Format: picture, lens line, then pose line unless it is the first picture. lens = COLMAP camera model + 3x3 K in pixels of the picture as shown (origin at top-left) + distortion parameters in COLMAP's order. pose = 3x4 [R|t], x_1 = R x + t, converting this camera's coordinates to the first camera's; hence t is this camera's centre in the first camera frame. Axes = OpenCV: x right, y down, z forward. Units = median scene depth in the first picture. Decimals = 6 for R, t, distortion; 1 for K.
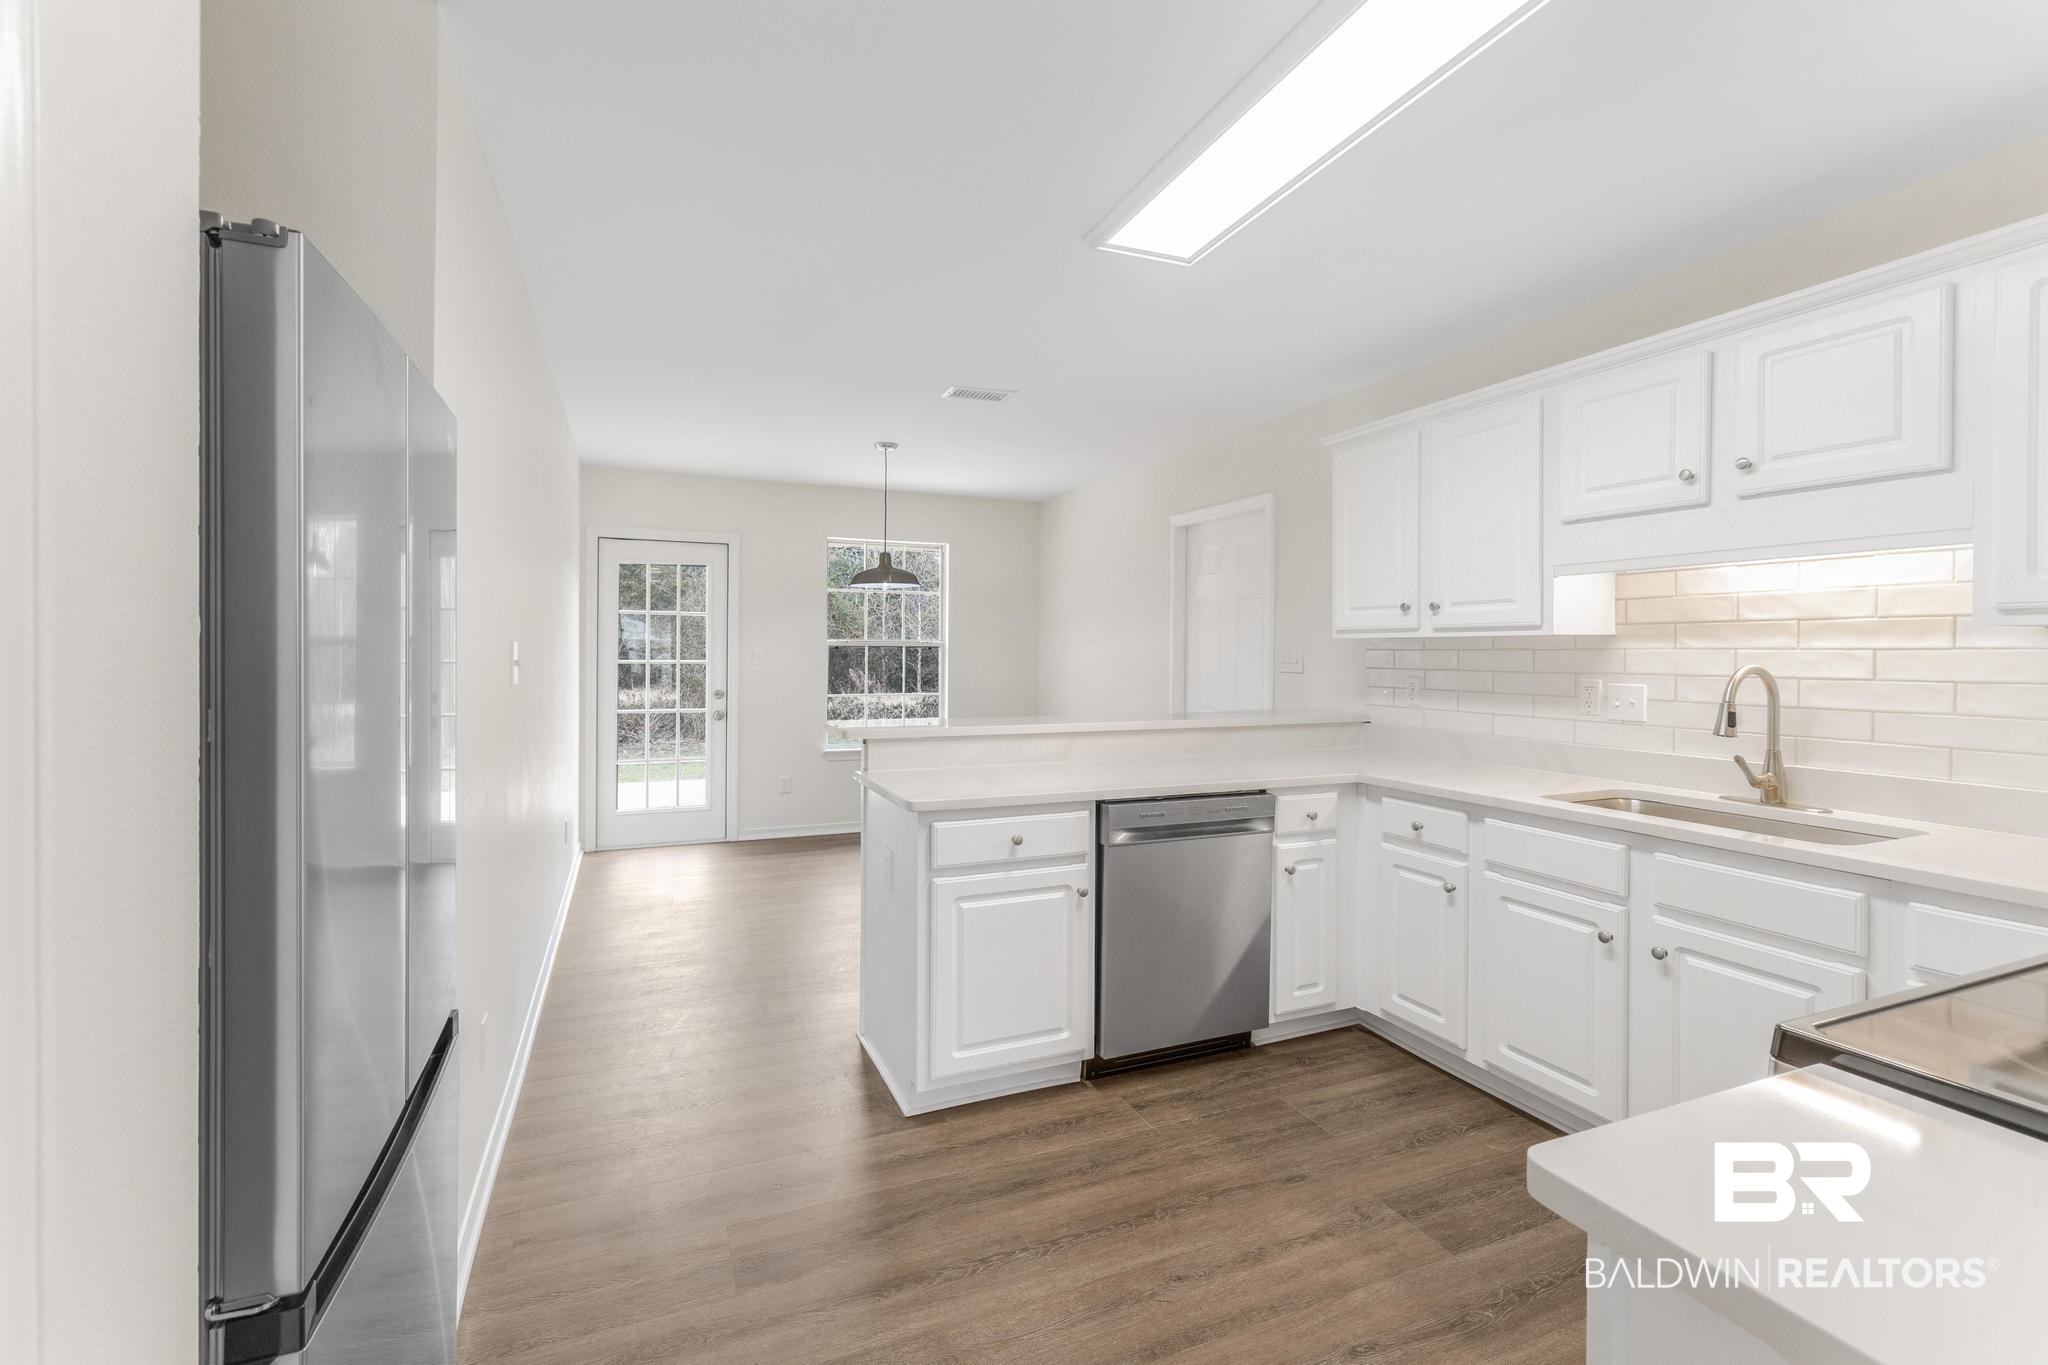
lens RADIAL K [[875.7, 0, 984.6], [0, 875.7, 659.0], [0, 0, 1]] dist [0.000770, -0.001163]
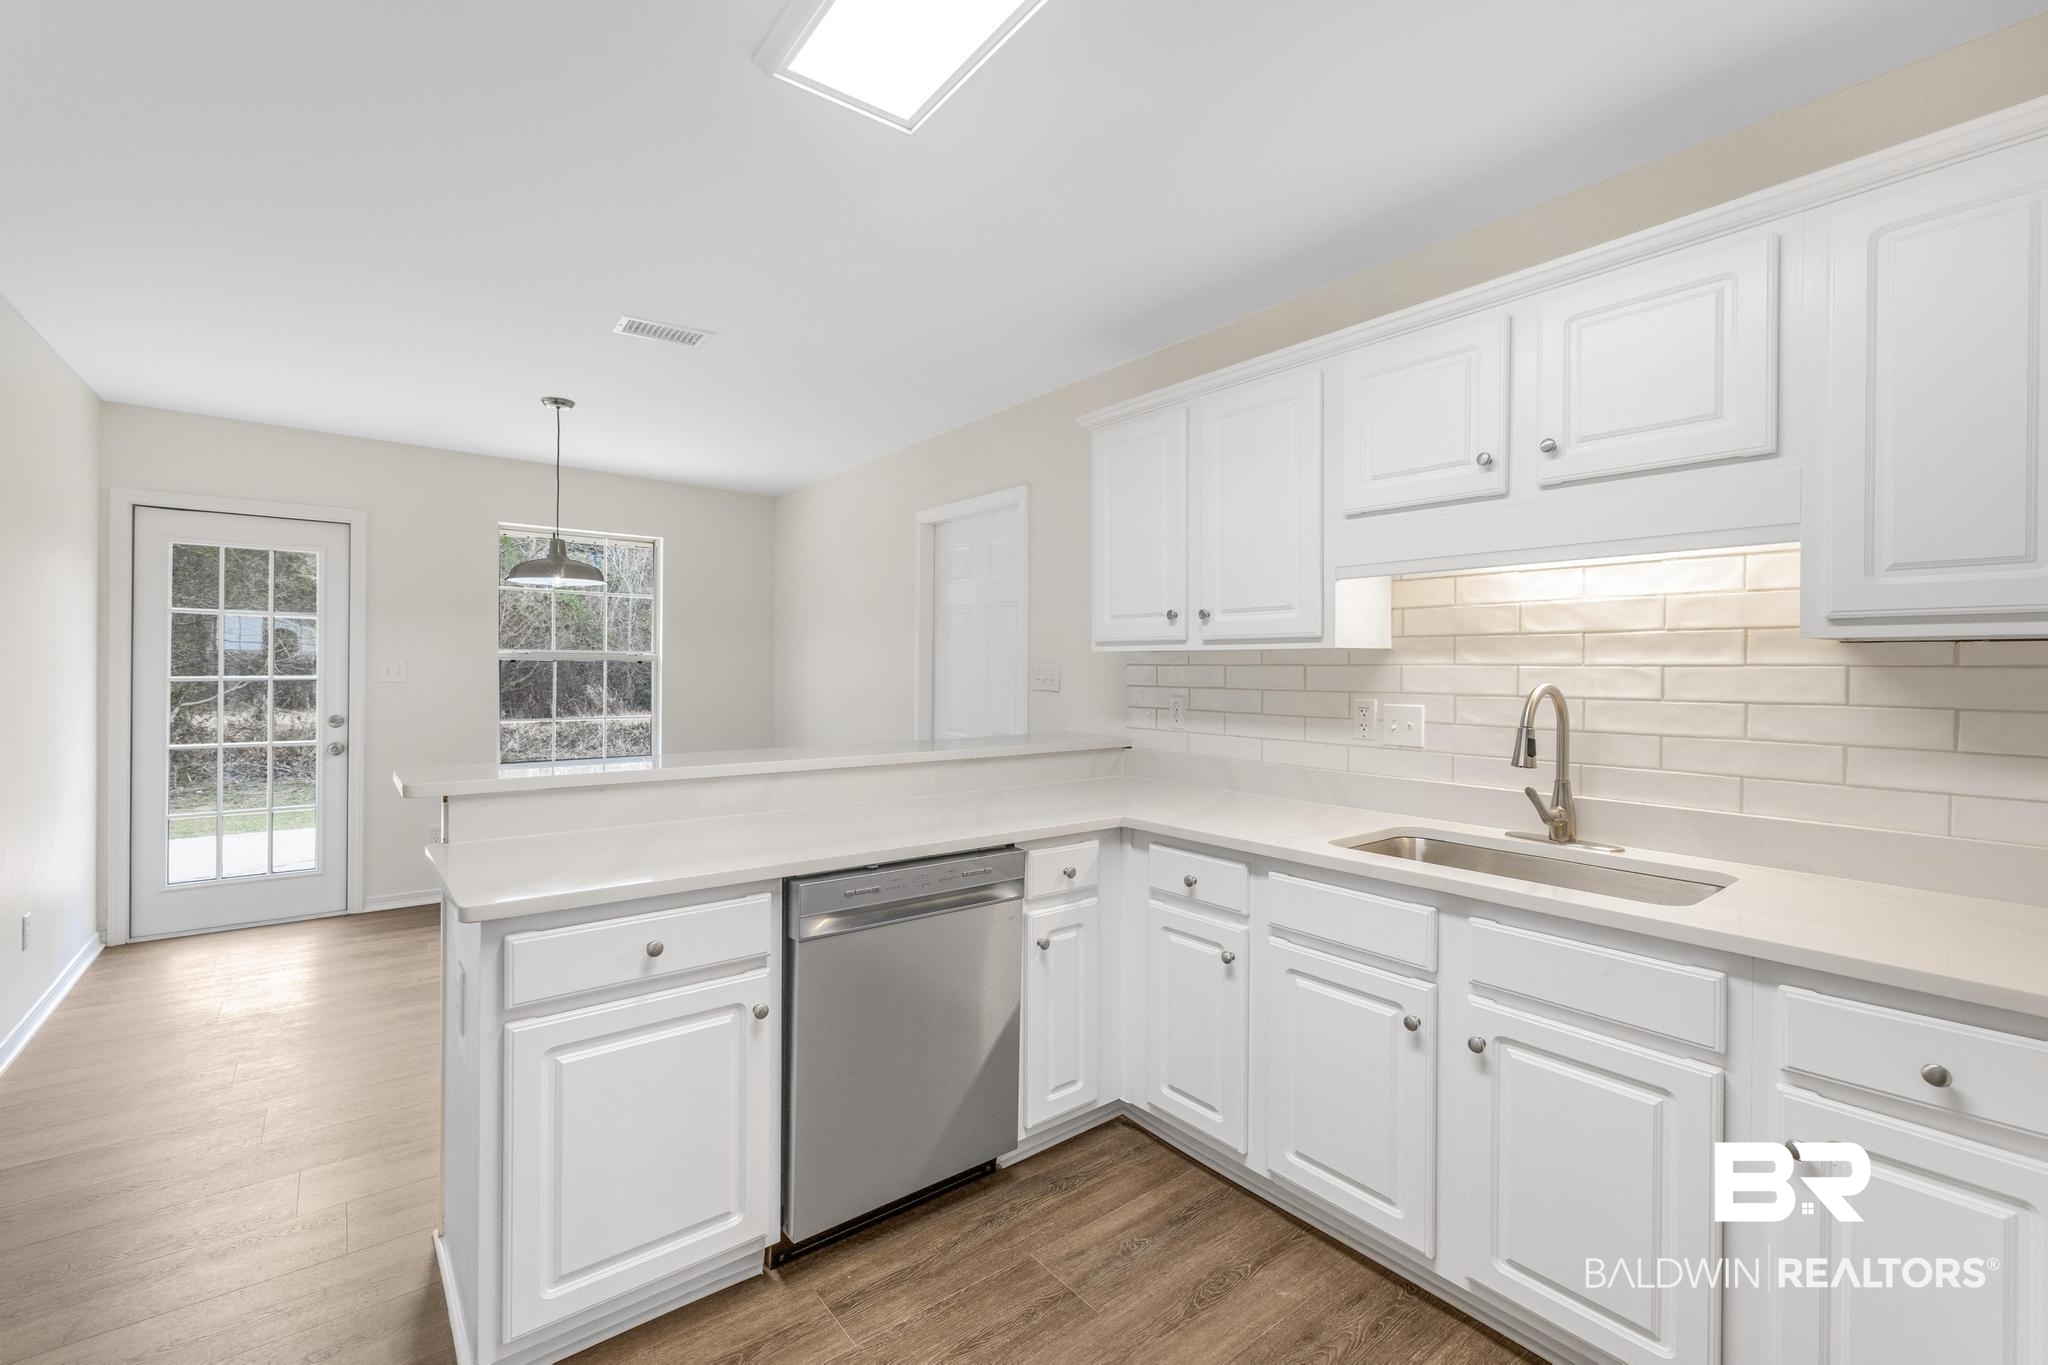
lens RADIAL K [[875.7, 0, 1009.9], [0, 875.7, 668.3], [0, 0, 1]] dist [0.000770, -0.001163]
pose [[0.957762, 0.001760, 0.287558, 0.091973], [0.000047, 0.999980, -0.006280, -0.002236], [-0.287564, 0.006028, 0.957743, 0.249763]]
